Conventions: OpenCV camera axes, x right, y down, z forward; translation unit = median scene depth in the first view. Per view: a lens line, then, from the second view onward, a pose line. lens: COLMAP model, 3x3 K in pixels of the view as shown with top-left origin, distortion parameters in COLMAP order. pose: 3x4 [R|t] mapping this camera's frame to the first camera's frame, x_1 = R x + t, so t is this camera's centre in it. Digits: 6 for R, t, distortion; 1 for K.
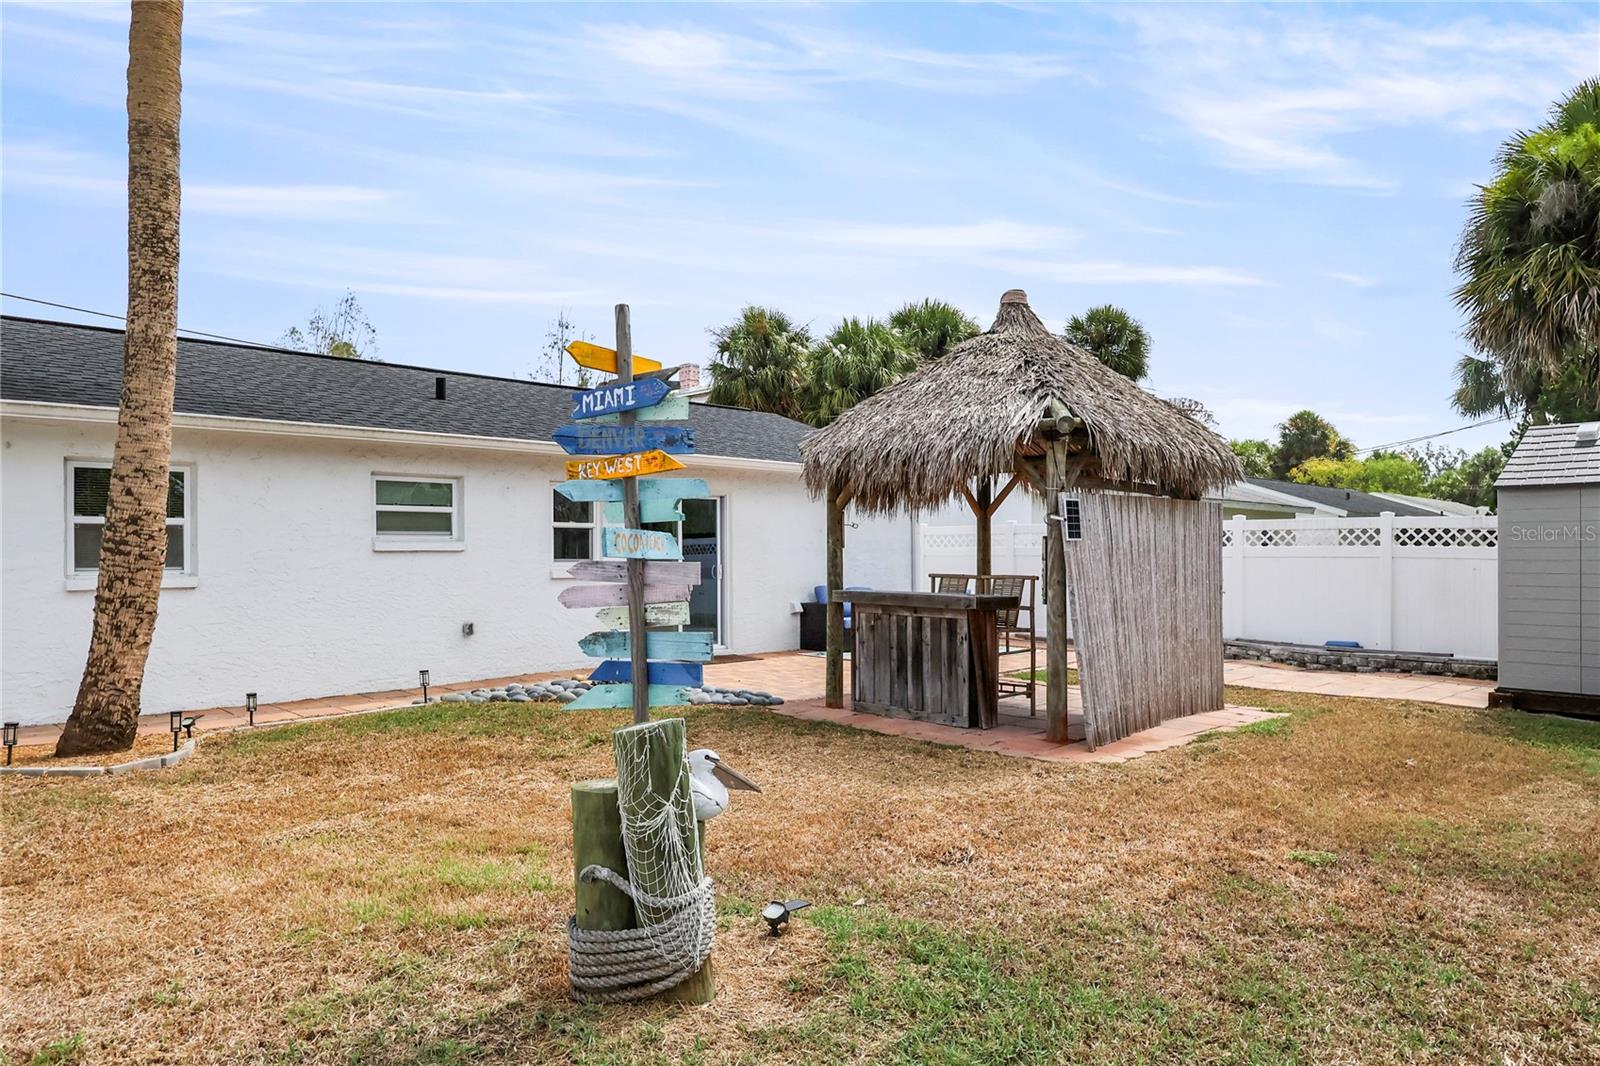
lens RADIAL K [[1066.2, 0, 796.1], [0, 1066.2, 525.1], [0, 0, 1]] dist [-0.010023, -0.000792]
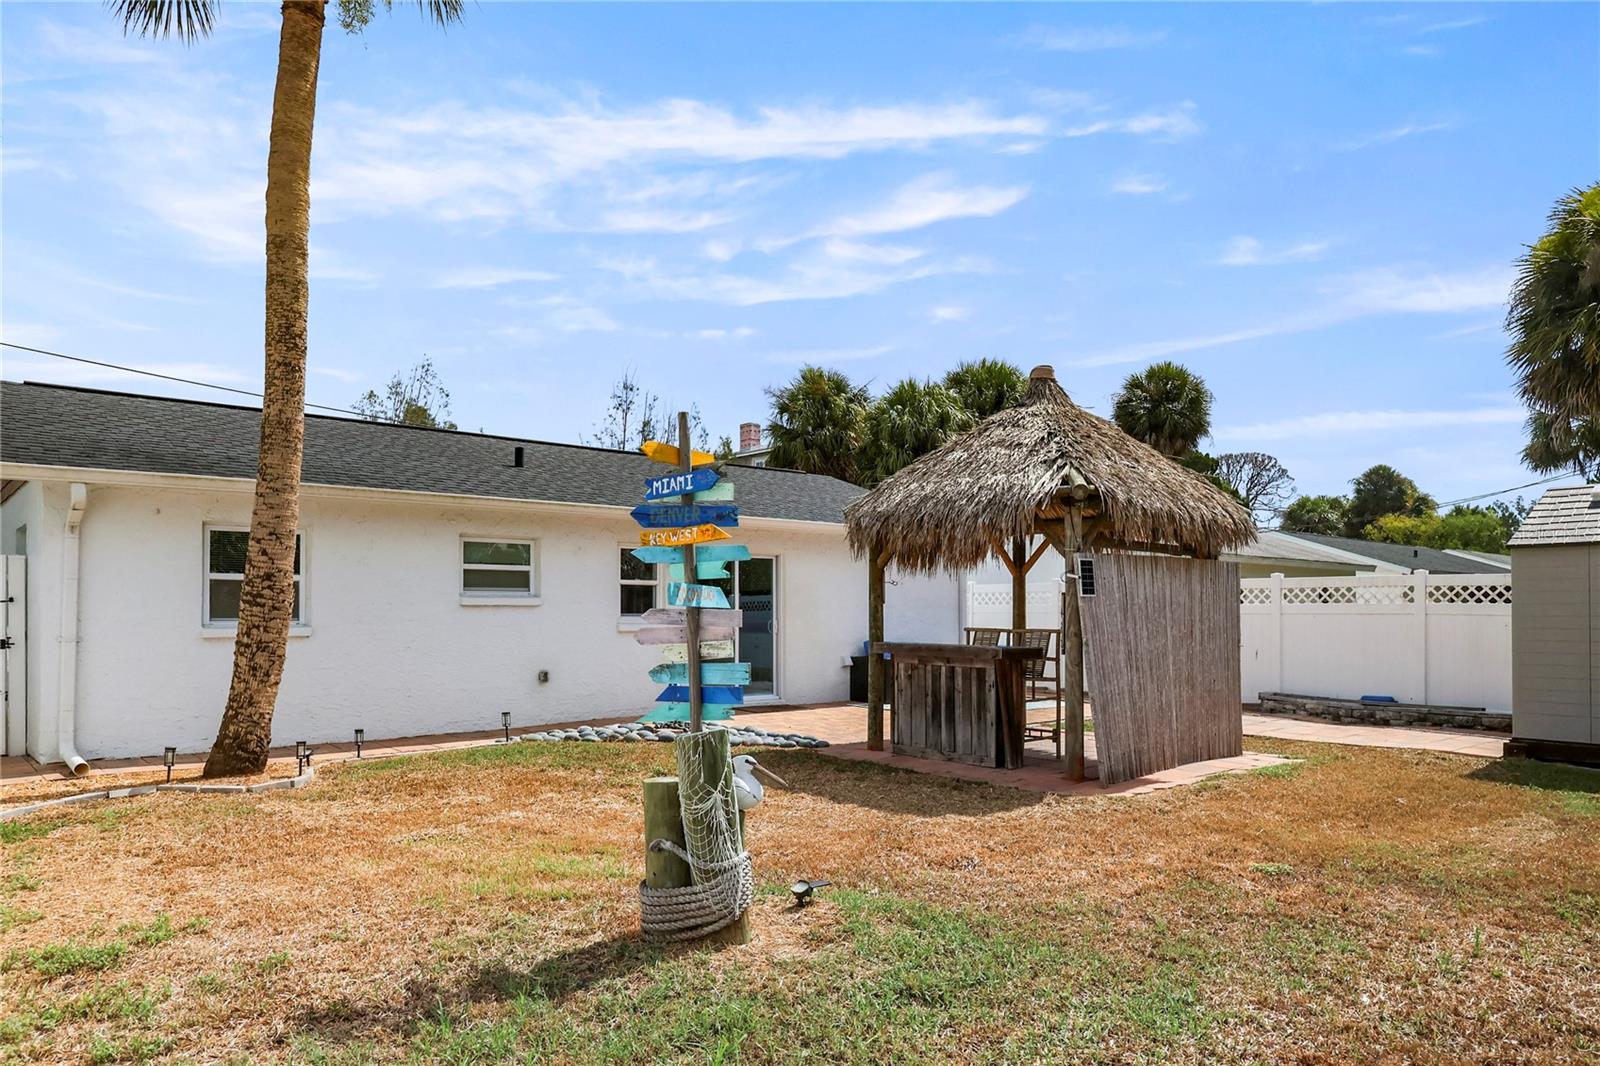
lens RADIAL K [[1066.2, 0, 790.0], [0, 1066.2, 524.0], [0, 0, 1]] dist [-0.010023, -0.000792]
pose [[0.998066, -0.002259, -0.062125, 0.018461], [-0.001174, 0.998476, -0.055171, 0.001031], [0.062155, 0.055137, 0.996542, -0.111924]]
